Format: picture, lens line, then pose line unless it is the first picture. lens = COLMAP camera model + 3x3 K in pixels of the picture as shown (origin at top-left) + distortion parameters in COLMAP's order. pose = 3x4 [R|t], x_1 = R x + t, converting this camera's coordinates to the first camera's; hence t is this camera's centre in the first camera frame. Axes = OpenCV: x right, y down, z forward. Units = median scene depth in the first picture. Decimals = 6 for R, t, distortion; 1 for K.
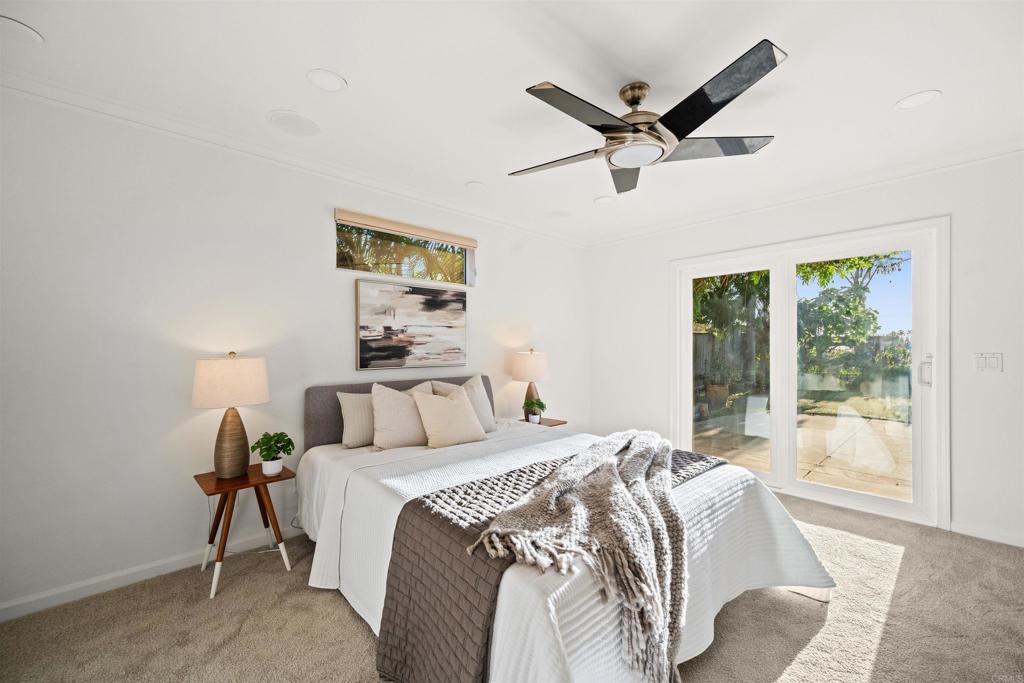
lens RADIAL K [[402.0, 0, 513.0], [0, 402.0, 341.2], [0, 0, 1]] dist [0.000139, 0.001399]
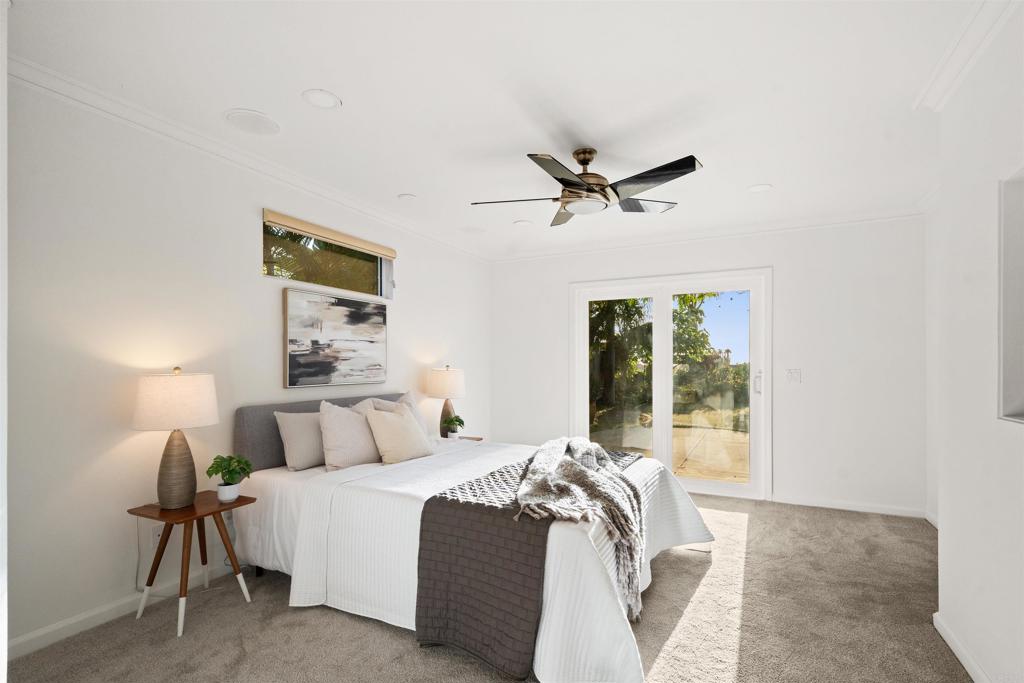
lens RADIAL K [[483.3, 0, 511.8], [0, 483.3, 352.2], [0, 0, 1]] dist [0.009974, -0.001885]
pose [[0.935459, 0.013503, 0.353178, -0.395099], [-0.010137, 0.999884, -0.011376, -0.001929], [-0.353290, 0.007062, 0.935487, -0.273715]]
